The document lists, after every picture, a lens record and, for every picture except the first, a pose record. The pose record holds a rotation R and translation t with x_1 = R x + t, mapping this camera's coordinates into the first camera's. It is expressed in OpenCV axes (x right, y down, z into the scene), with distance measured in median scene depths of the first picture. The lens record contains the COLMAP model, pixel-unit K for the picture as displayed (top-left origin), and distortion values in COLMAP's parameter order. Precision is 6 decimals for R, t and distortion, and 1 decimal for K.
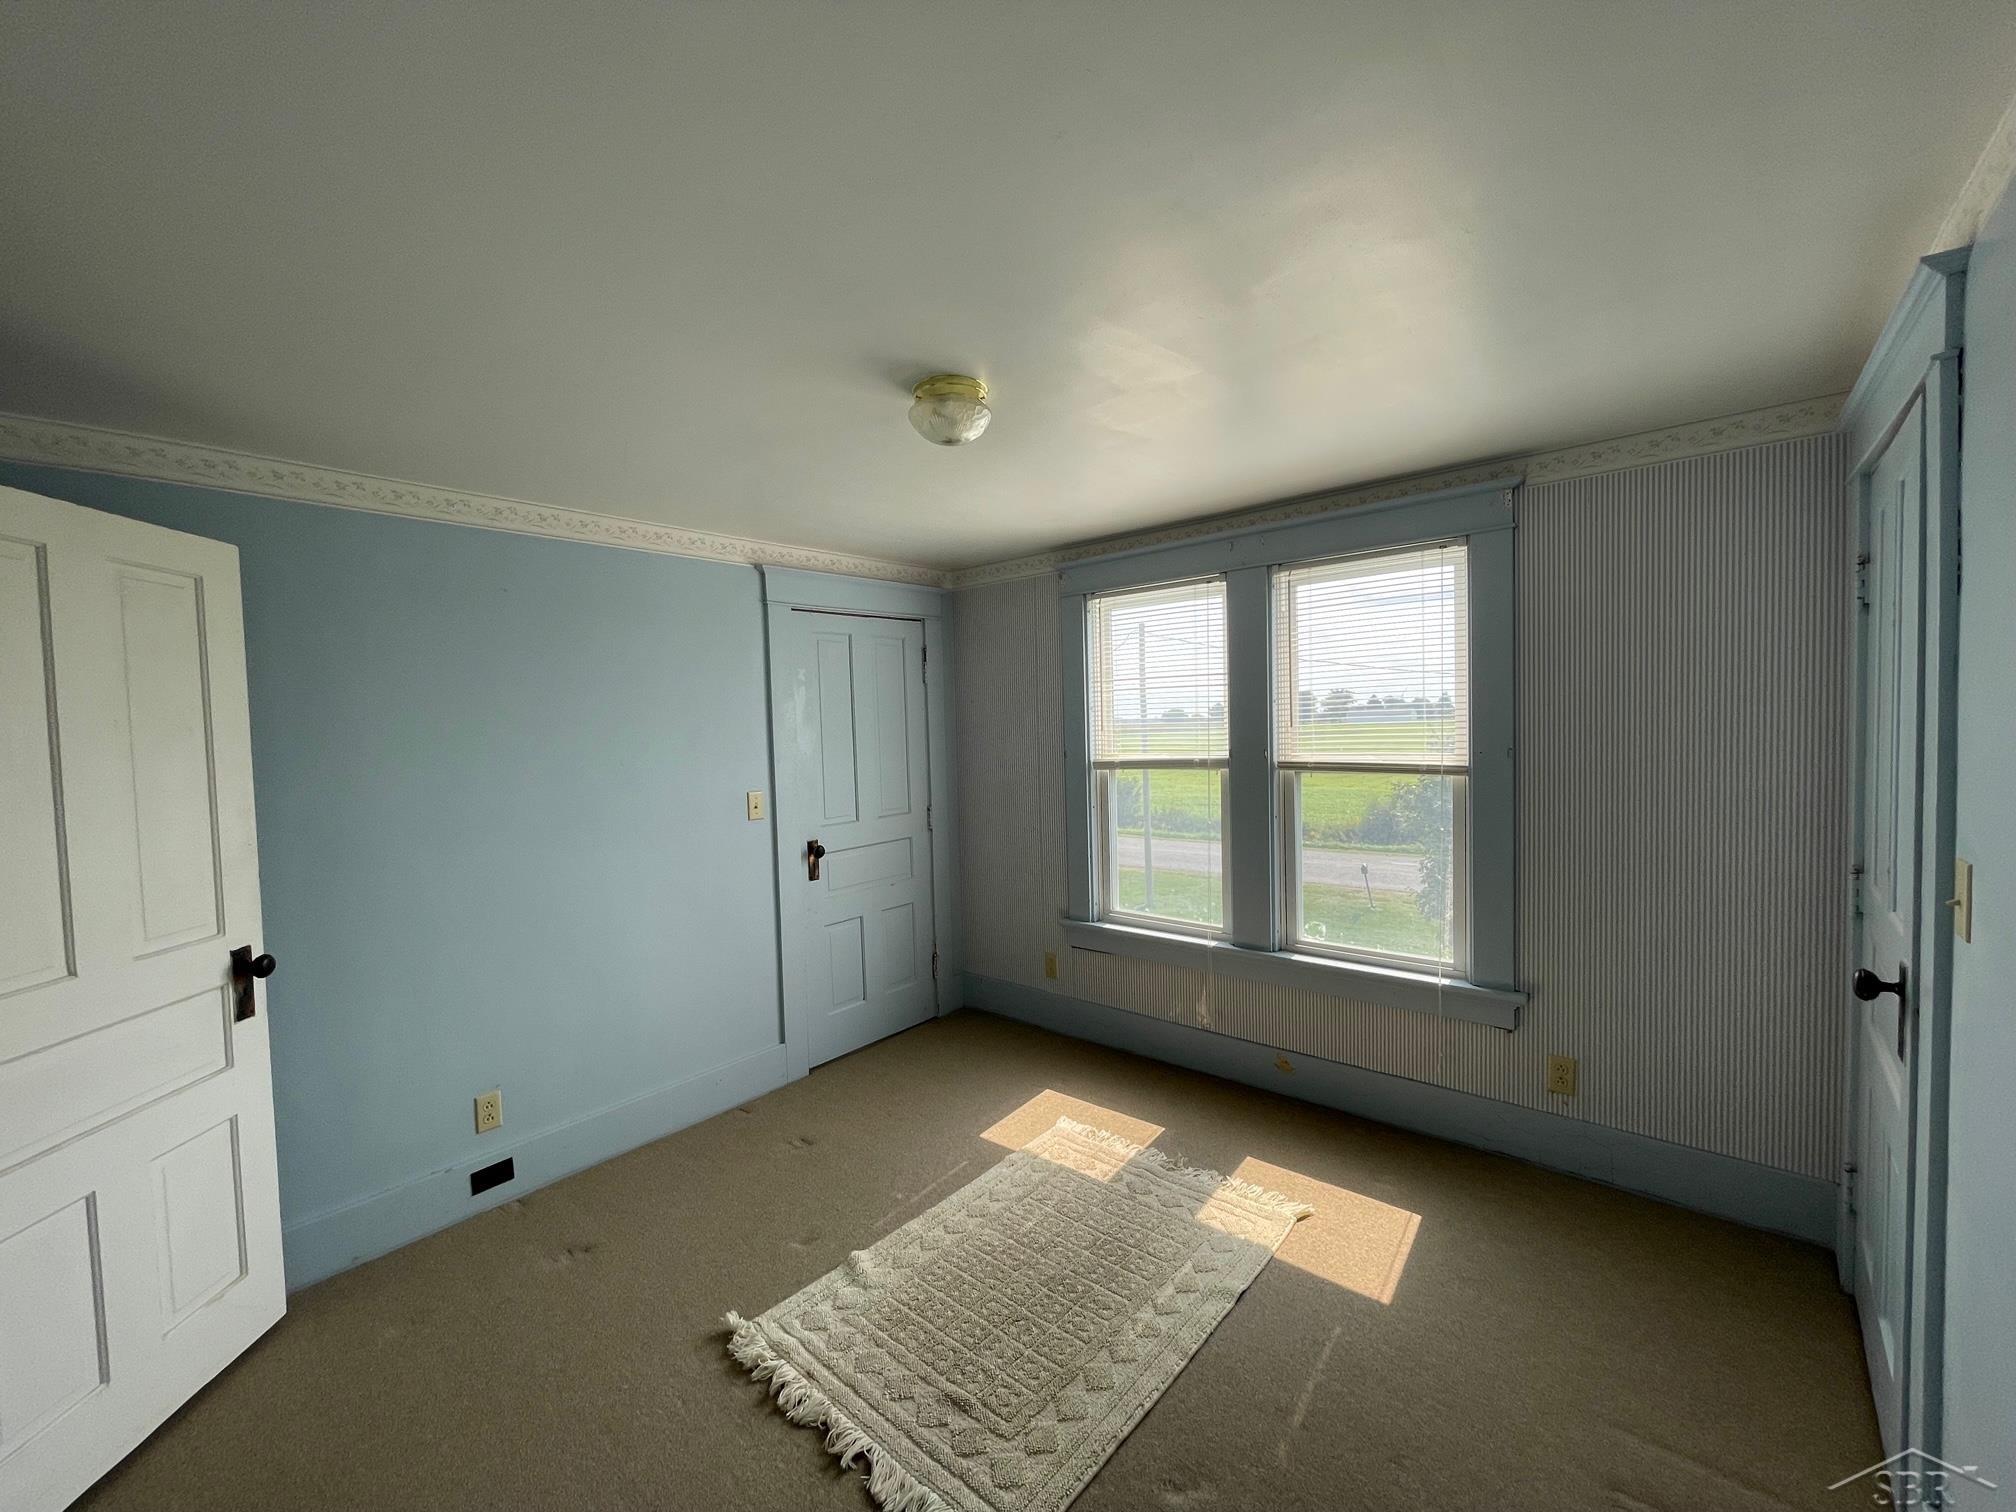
lens RADIAL K [[818.1, 0, 1009.5], [0, 818.1, 756.9], [0, 0, 1]] dist [0.001652, -0.000060]
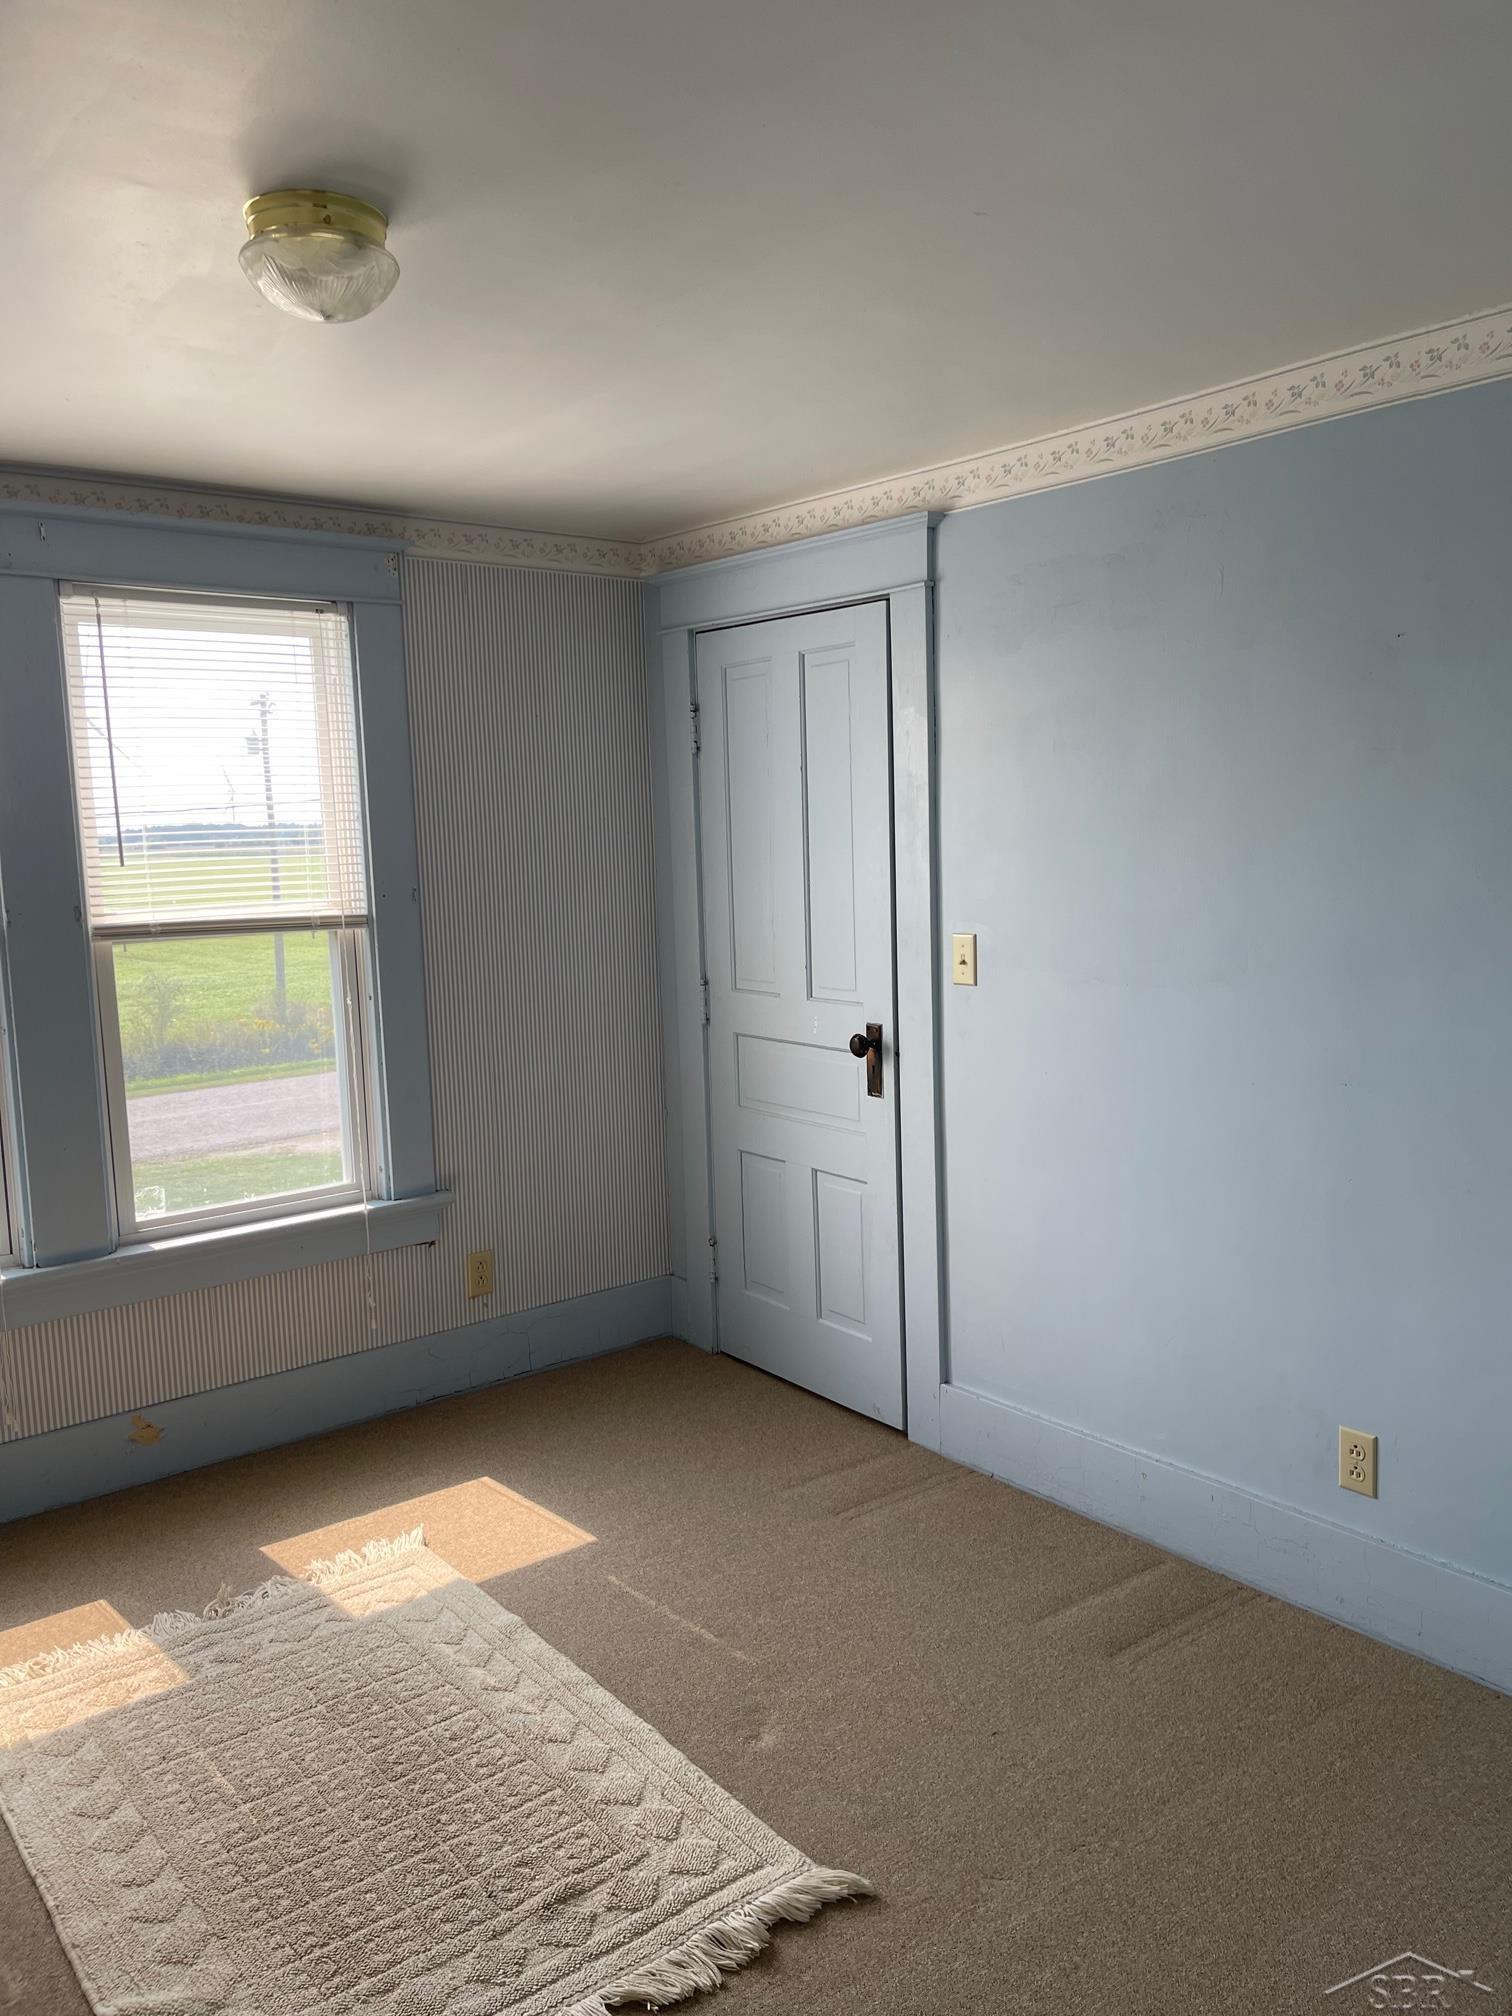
lens RADIAL K [[1506.3, 0, 767.6], [0, 1506.3, 1005.7], [0, 0, 1]] dist [0.029724, -0.002535]
pose [[0.188669, -0.090172, 0.977892, -0.761215], [0.062217, 0.994873, 0.079734, 0.007101], [-0.980068, 0.045798, 0.193312, 0.390697]]
